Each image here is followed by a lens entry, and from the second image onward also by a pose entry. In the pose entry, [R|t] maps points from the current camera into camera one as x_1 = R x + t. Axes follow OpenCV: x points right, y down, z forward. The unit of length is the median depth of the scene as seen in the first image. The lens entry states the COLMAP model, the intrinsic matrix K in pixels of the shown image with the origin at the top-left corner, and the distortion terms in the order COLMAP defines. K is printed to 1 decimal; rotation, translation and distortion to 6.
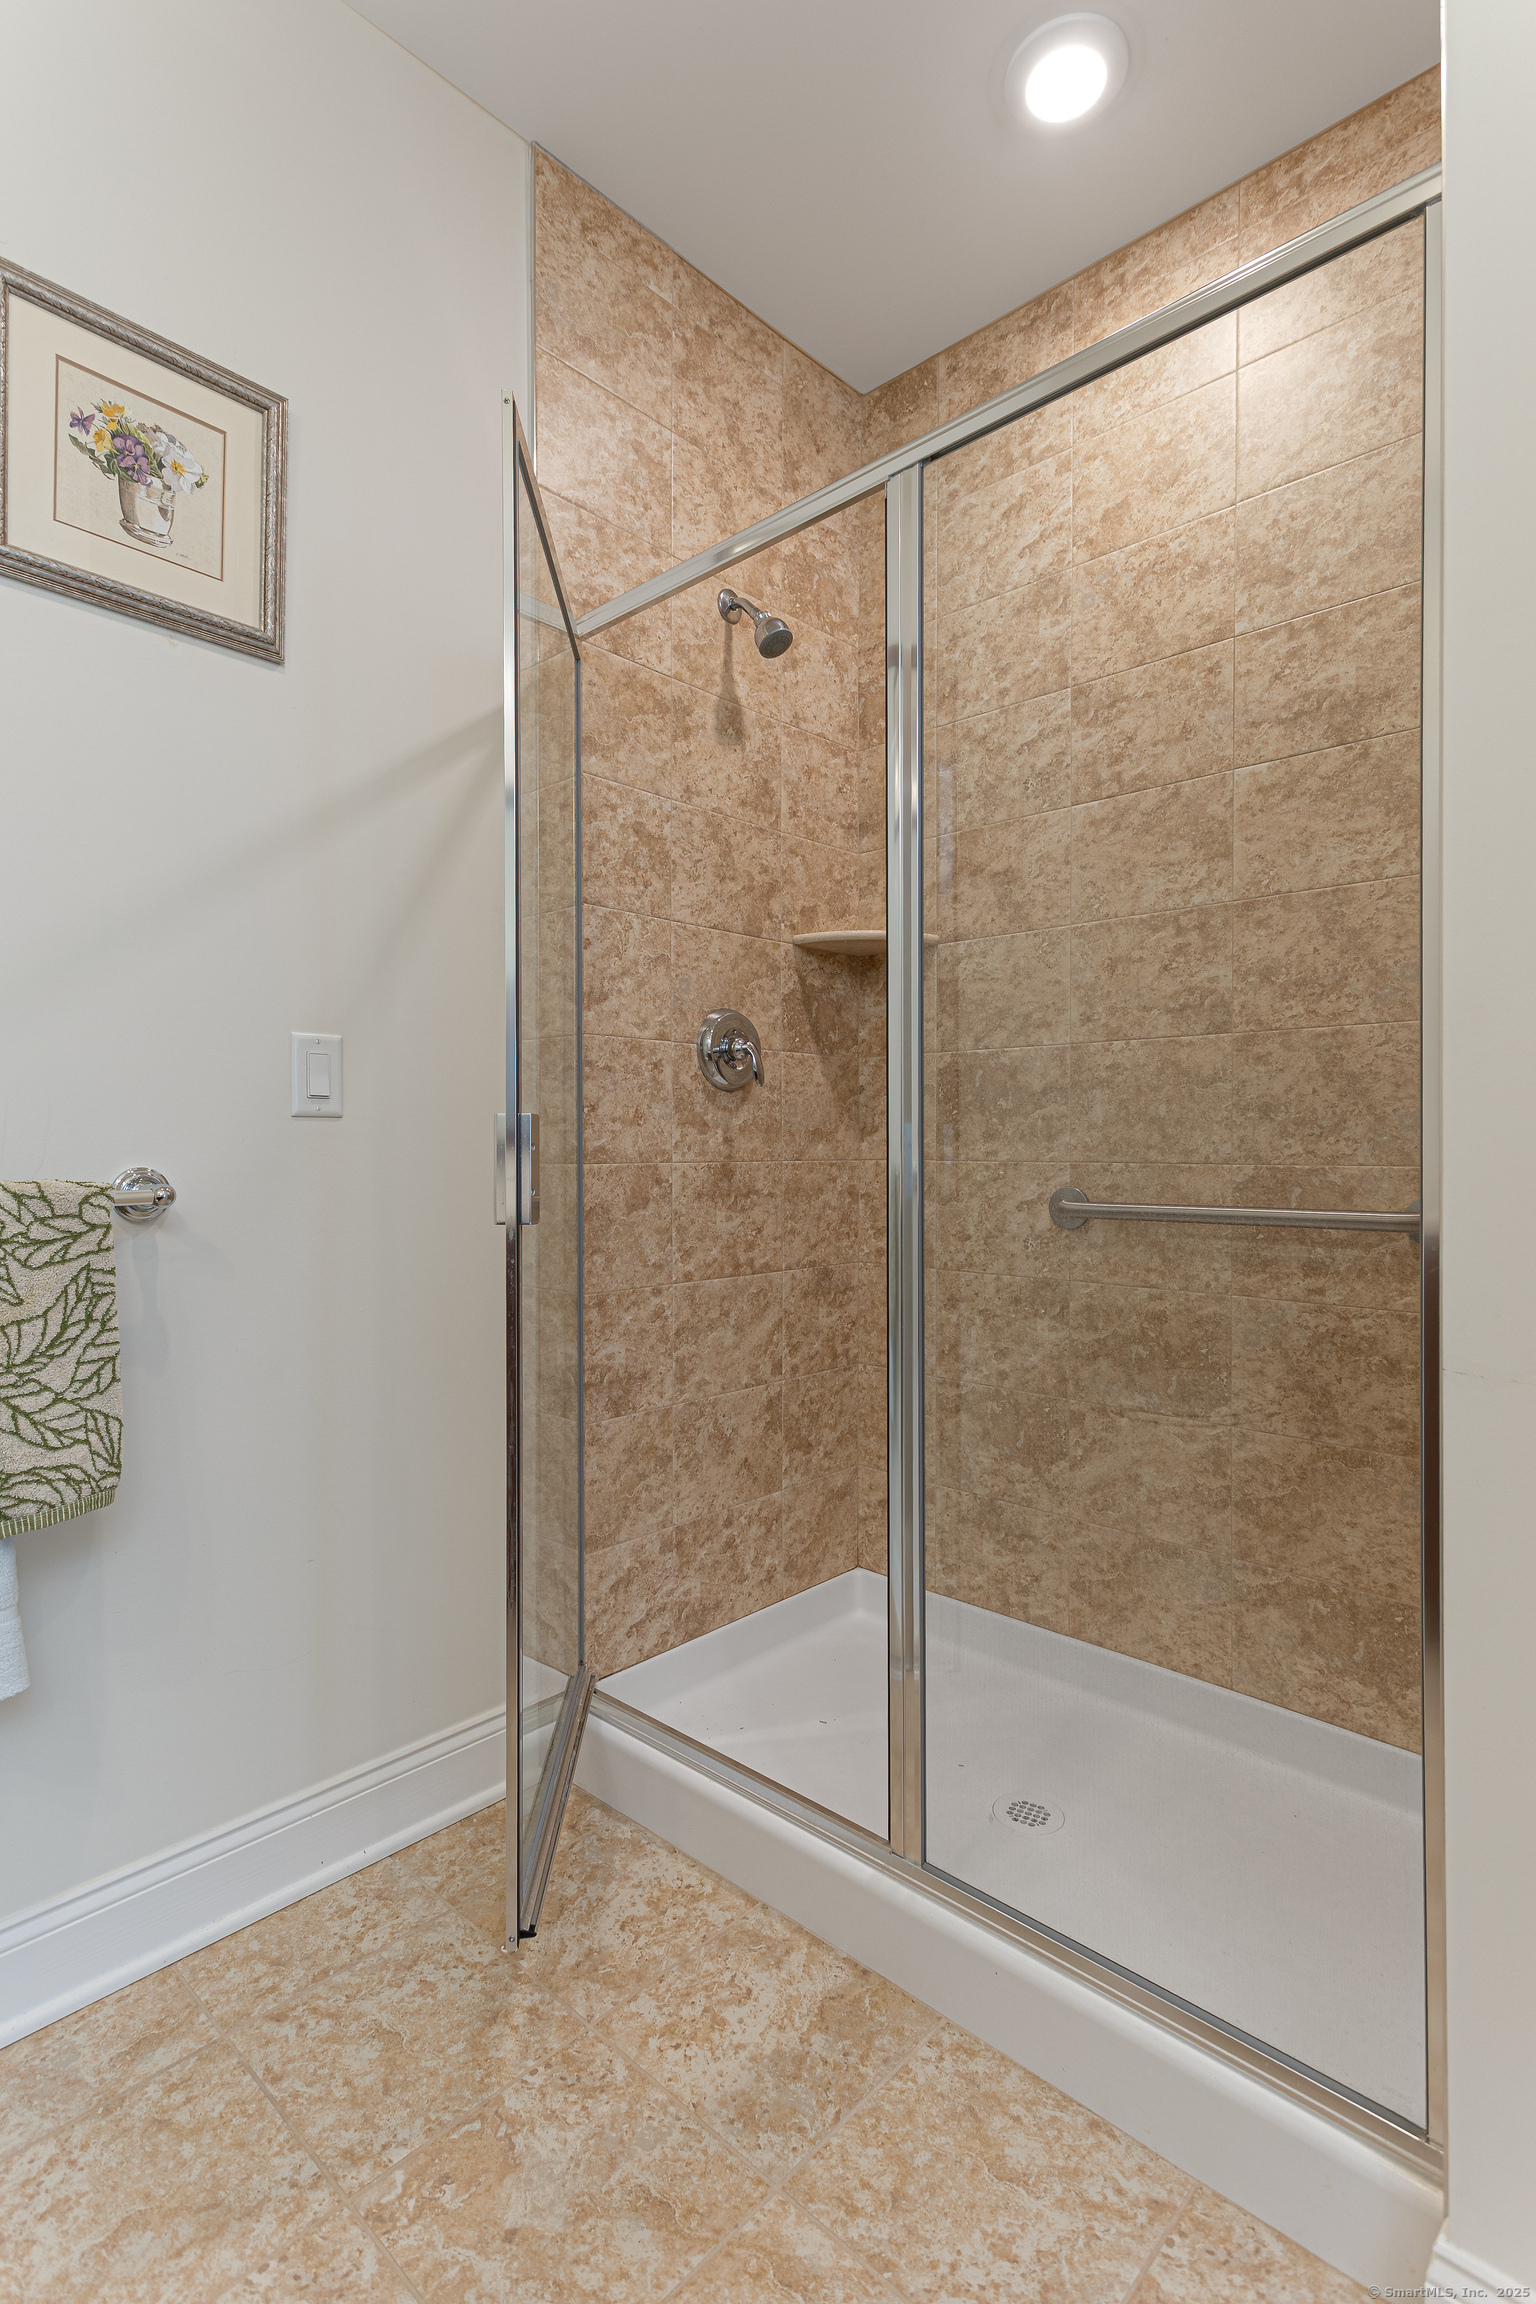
lens RADIAL K [[1135.4, 0, 764.3], [0, 1135.4, 1143.5], [0, 0, 1]] dist [0.015447, 0.000625]
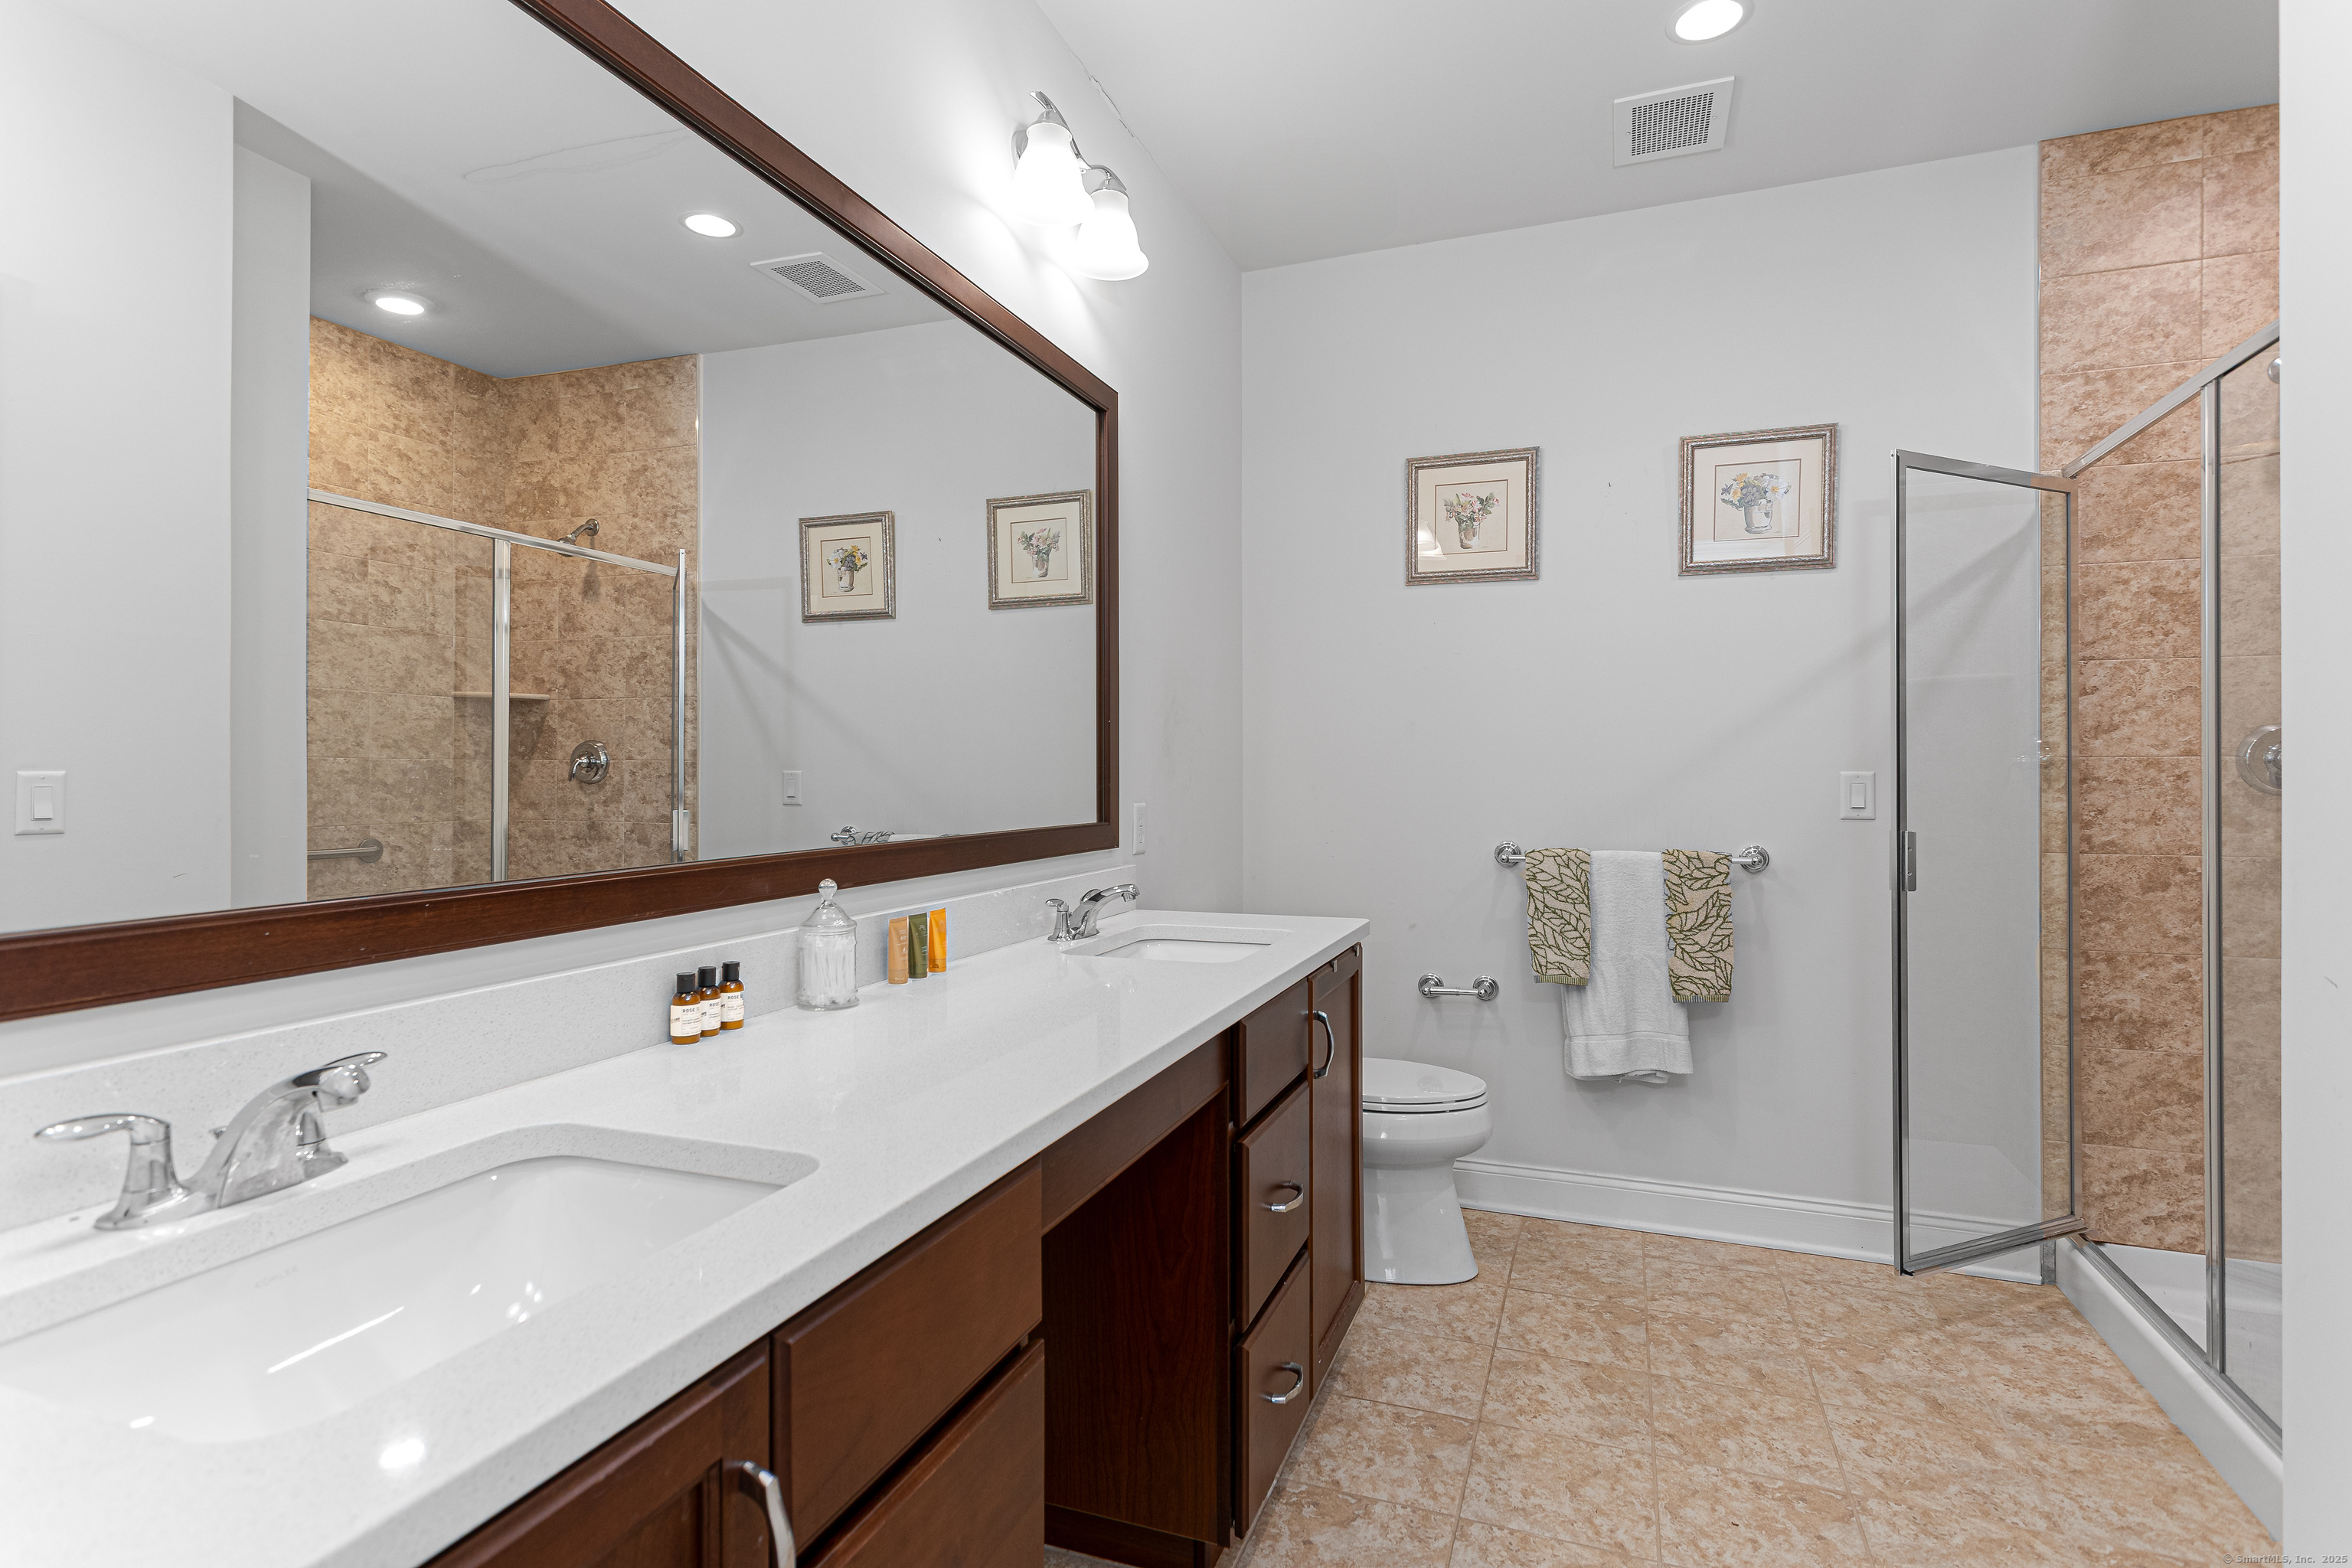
lens RADIAL K [[1215.4, 0, 1157.4], [0, 1215.4, 777.9], [0, 0, 1]] dist [0.002311, -0.000399]
pose [[0.385251, 0.008668, -0.922771, 0.772742], [0.001859, 0.999947, 0.010169, -0.091645], [0.922810, -0.005634, 0.385214, -0.597740]]
